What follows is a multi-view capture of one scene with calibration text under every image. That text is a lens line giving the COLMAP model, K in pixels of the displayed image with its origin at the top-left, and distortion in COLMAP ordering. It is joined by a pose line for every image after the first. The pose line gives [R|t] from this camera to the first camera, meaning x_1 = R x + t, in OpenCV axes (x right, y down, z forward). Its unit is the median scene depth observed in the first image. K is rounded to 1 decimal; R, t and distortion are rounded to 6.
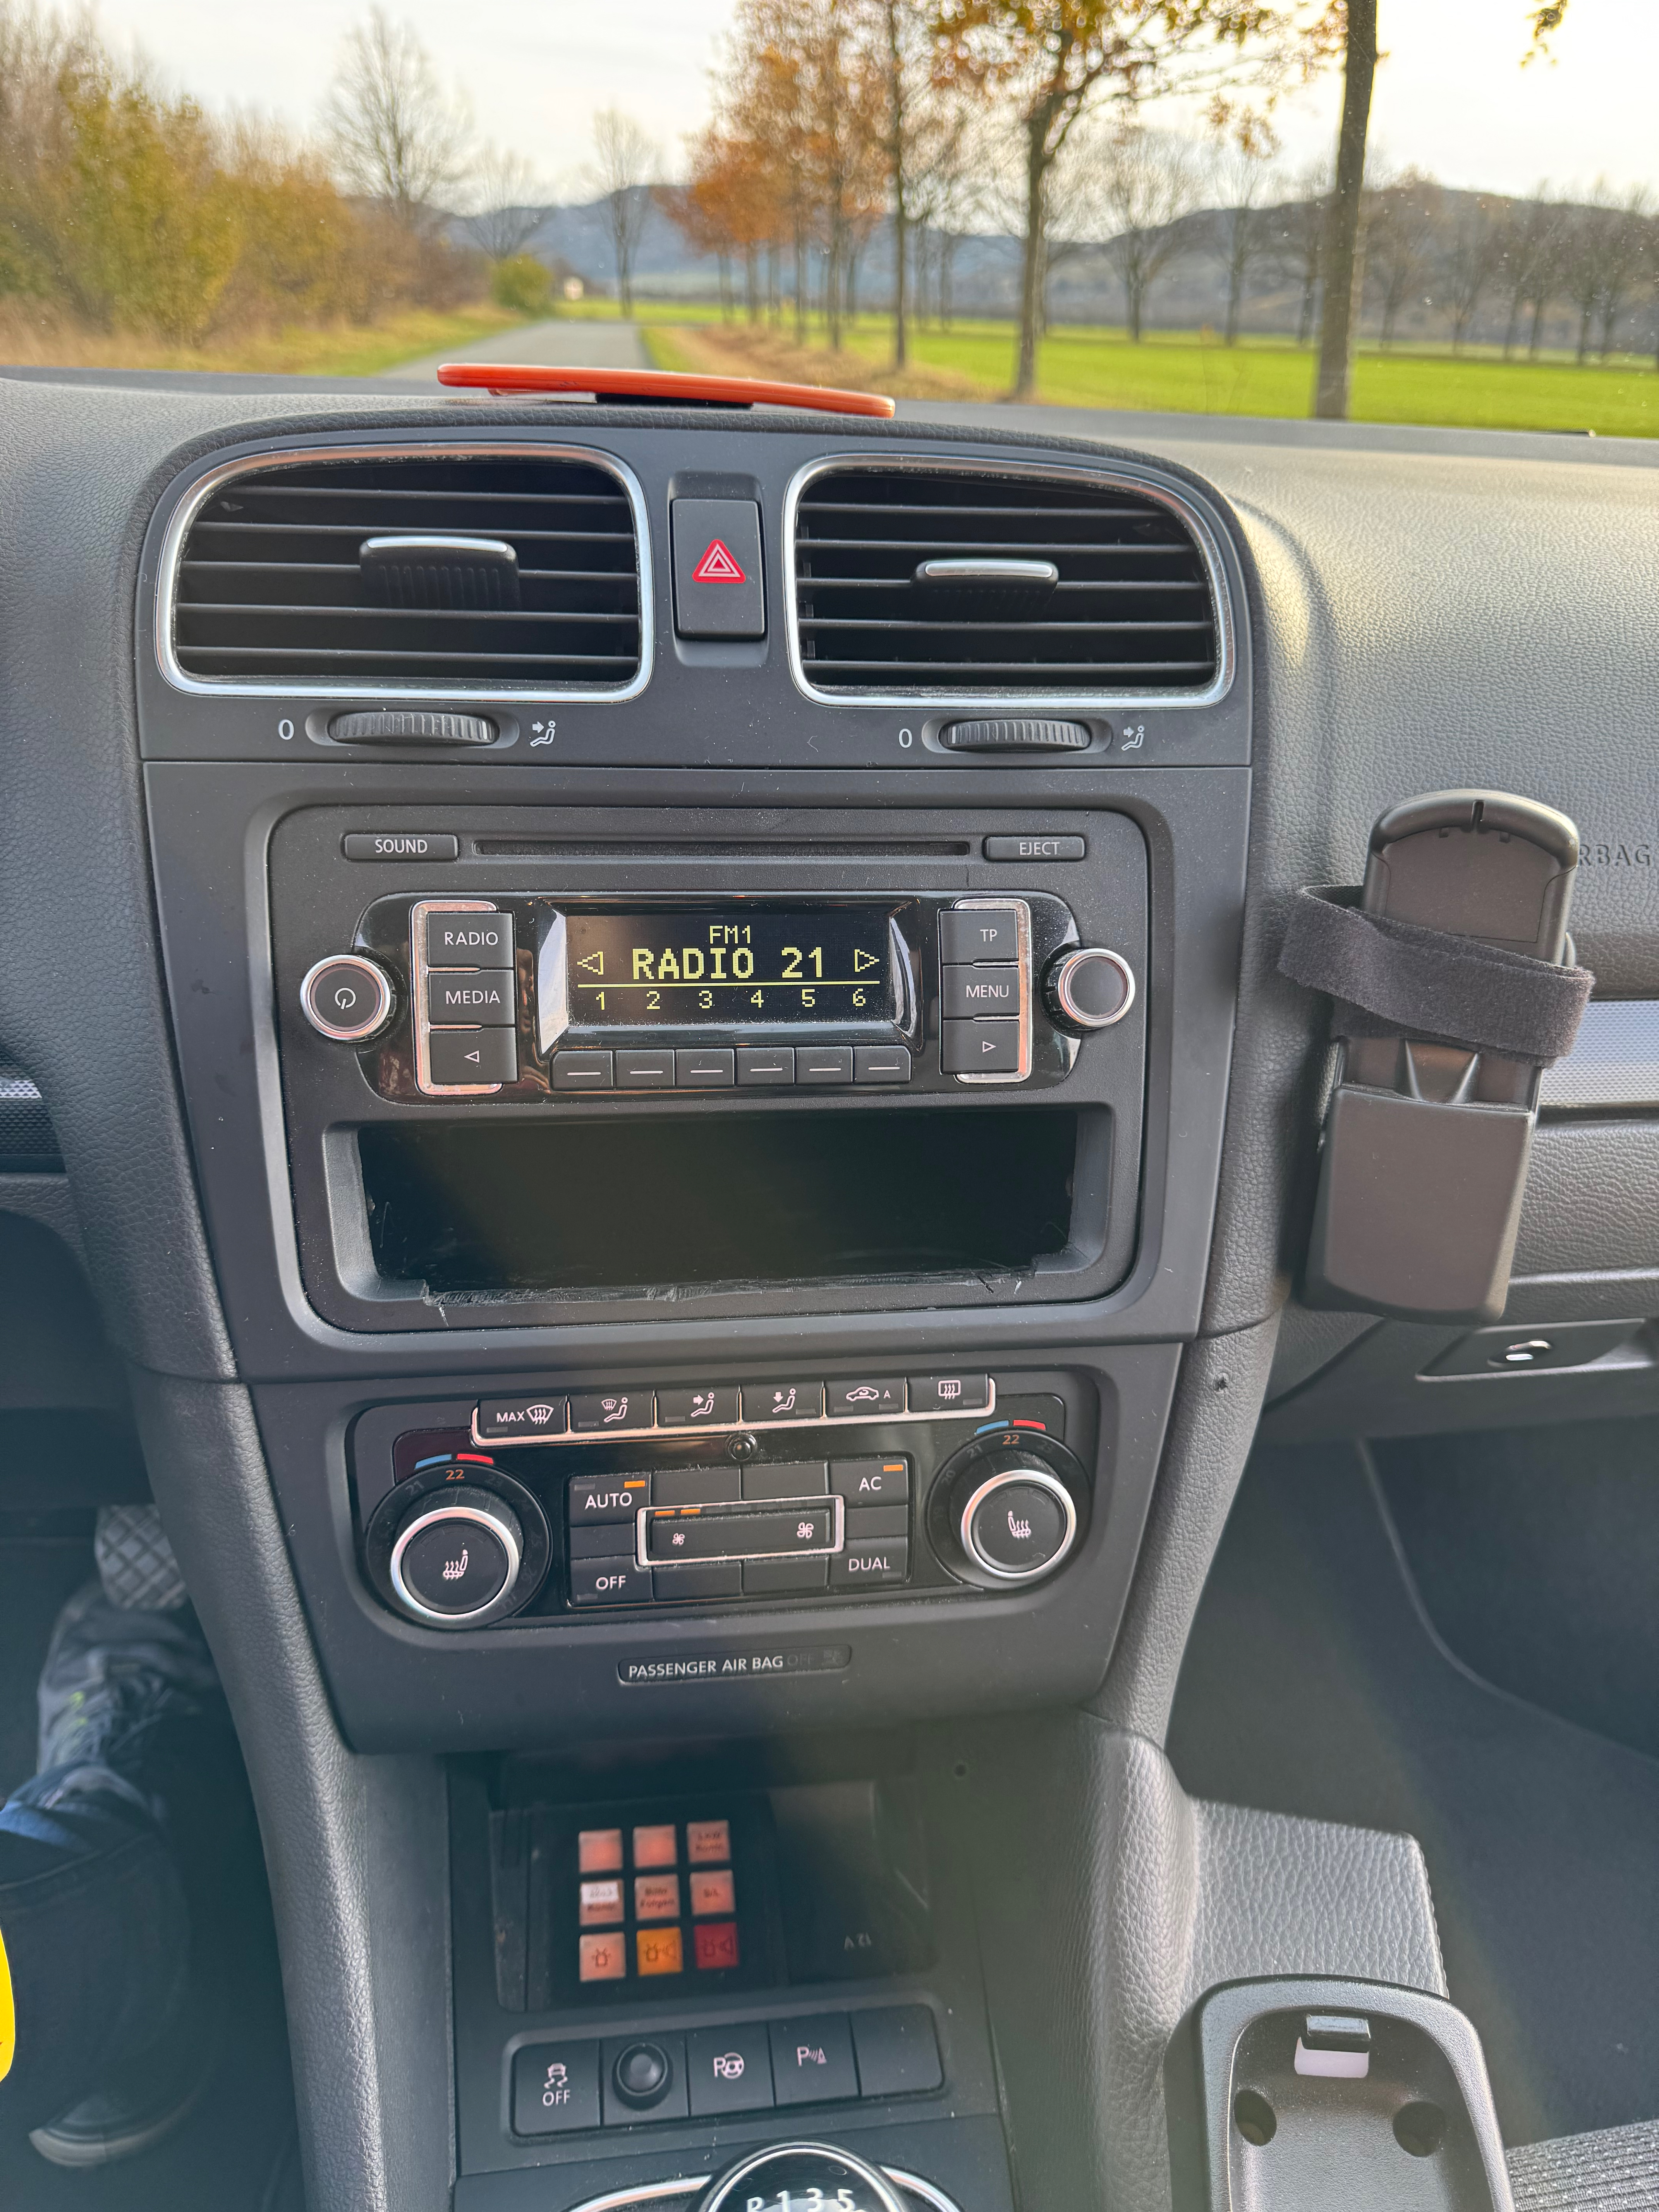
lens RADIAL K [[1578.3, 0, 835.1], [0, 1578.3, 1111.1], [0, 0, 1]] dist [0.063702, -0.096292]
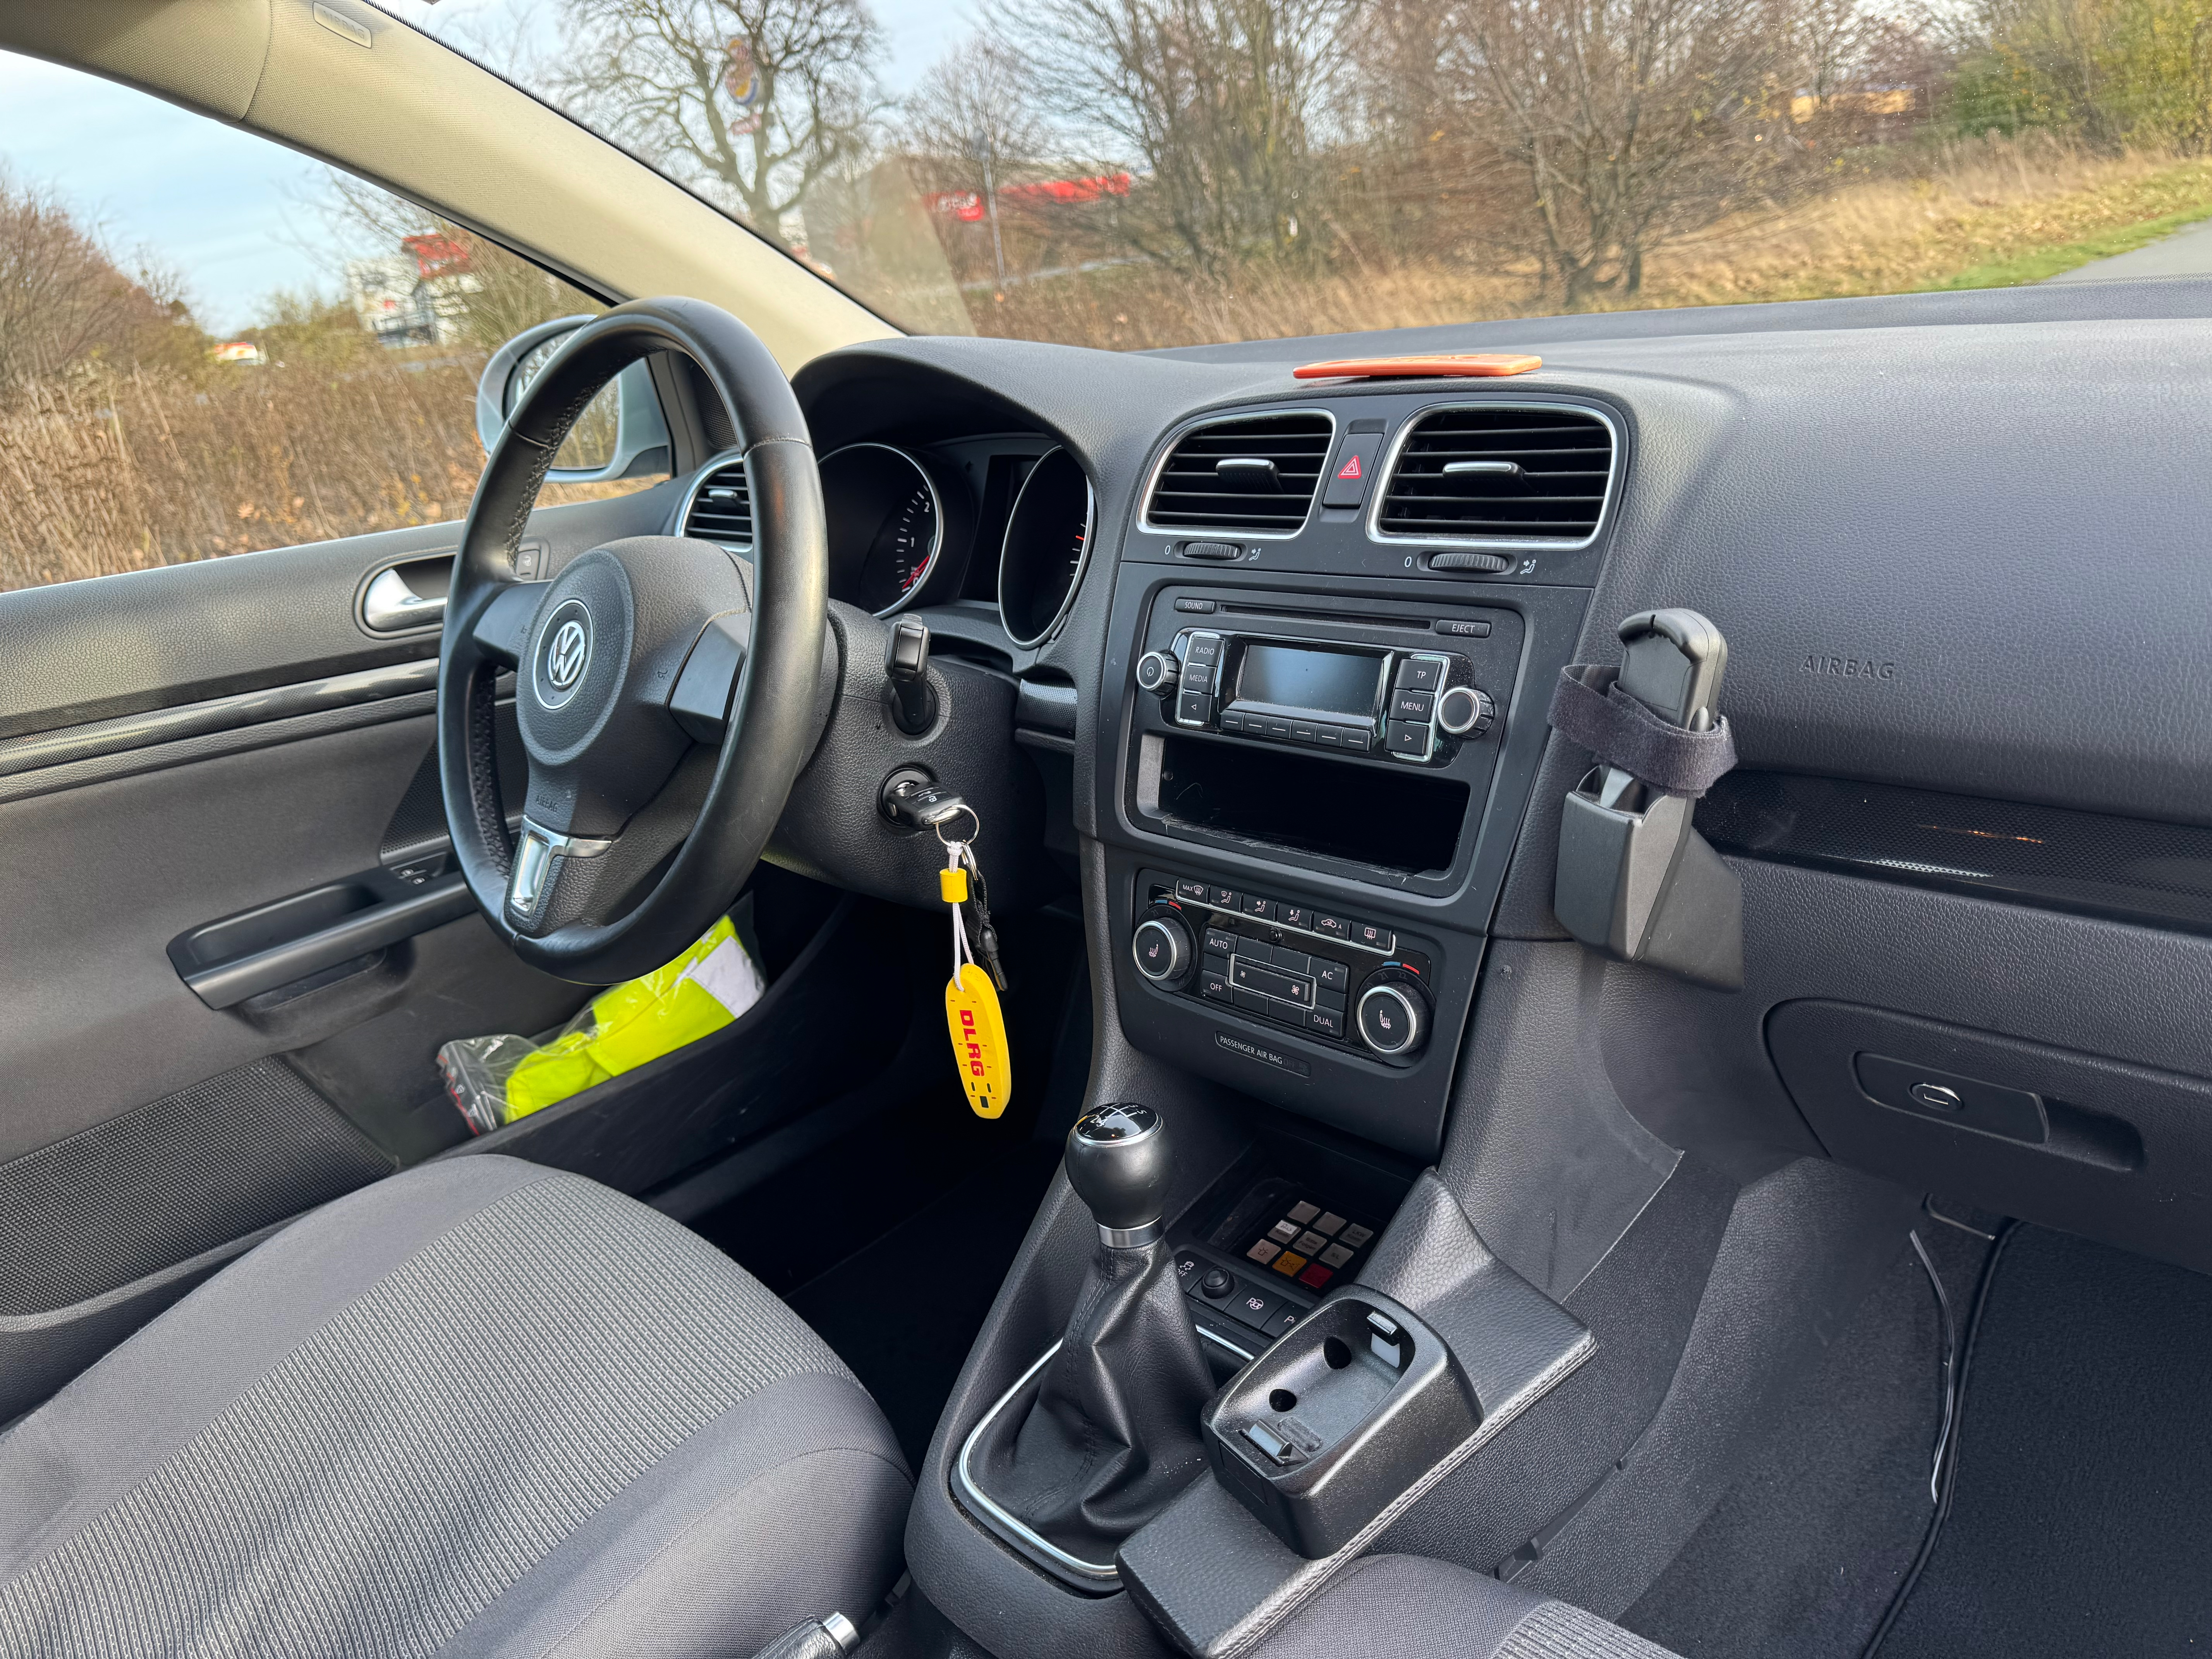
lens RADIAL K [[1564.7, 0, 1117.5], [0, 1564.7, 827.8], [0, 0, 1]] dist [0.135677, -0.273241]
pose [[0.579060, 0.167485, -0.797896, 1.250566], [-0.215099, 0.975380, 0.048636, 0.038431], [0.786398, 0.143463, 0.600829, -0.265289]]
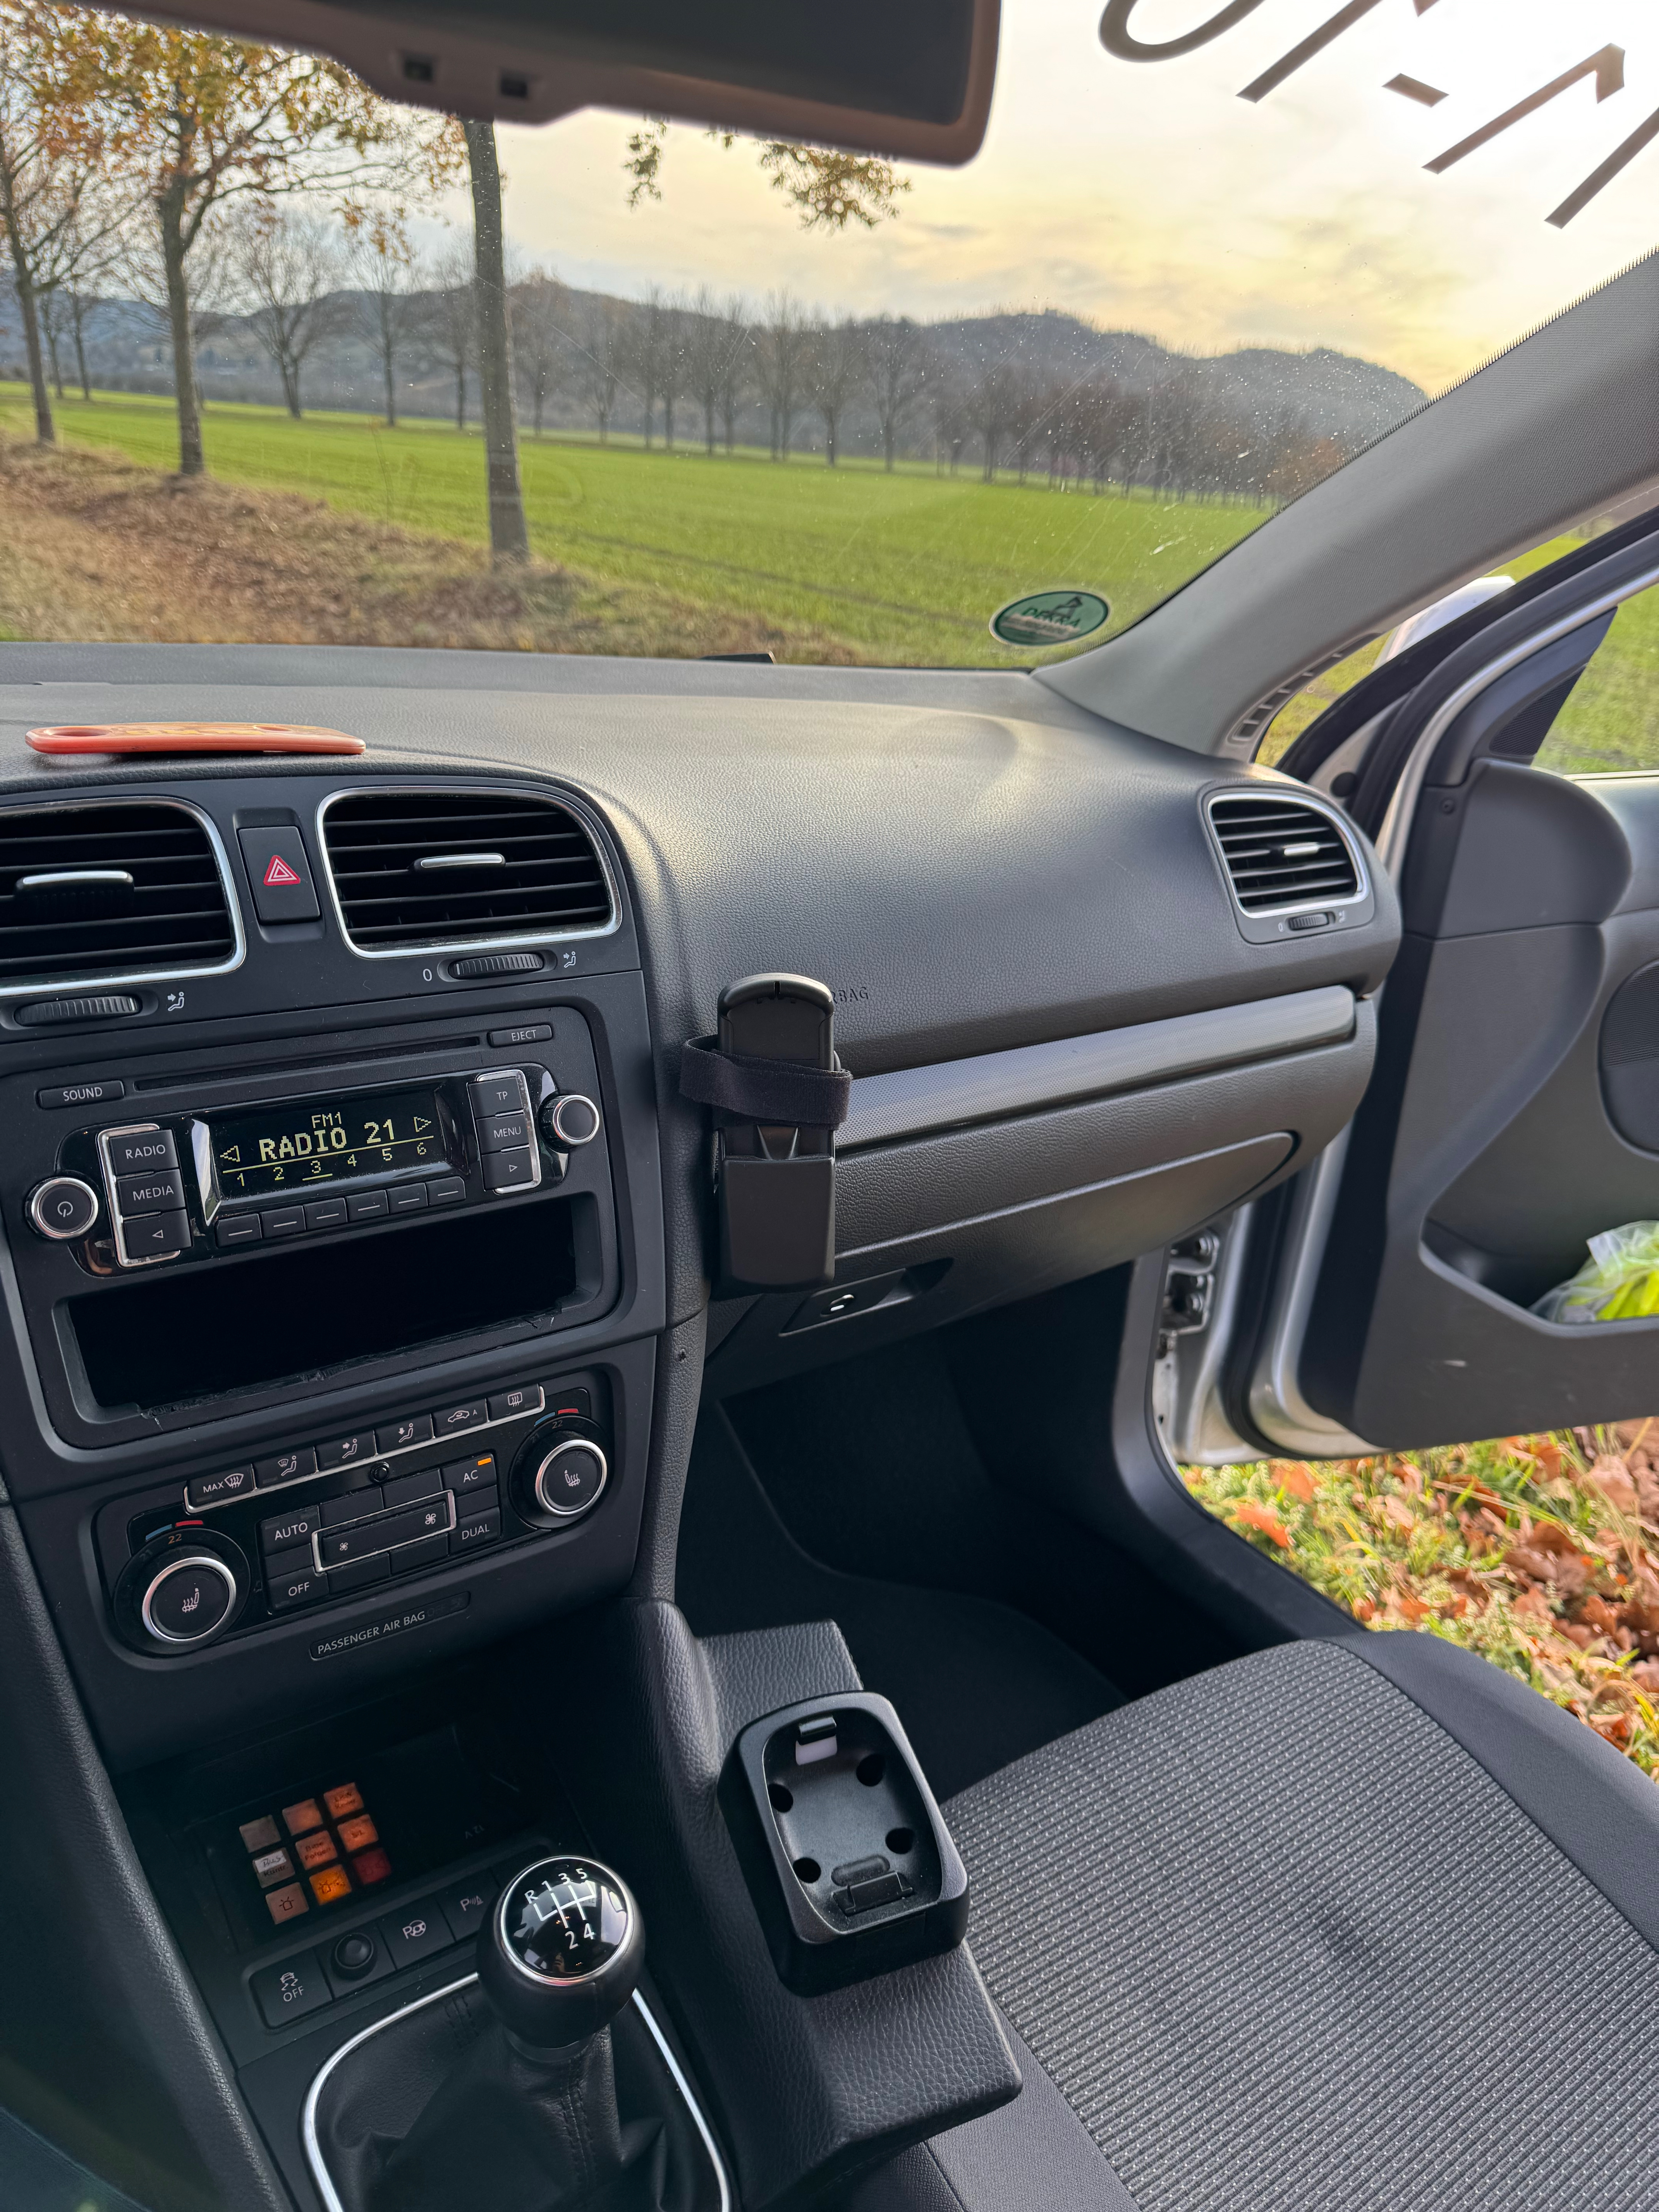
lens RADIAL K [[1563.6, 0, 812.3], [0, 1563.6, 1096.5], [0, 0, 1]] dist [0.093432, -0.153898]
pose [[0.895343, -0.136831, 0.423837, -0.261203], [0.156173, 0.987668, -0.011052, -0.044605], [-0.417098, 0.076087, 0.905671, -0.471529]]
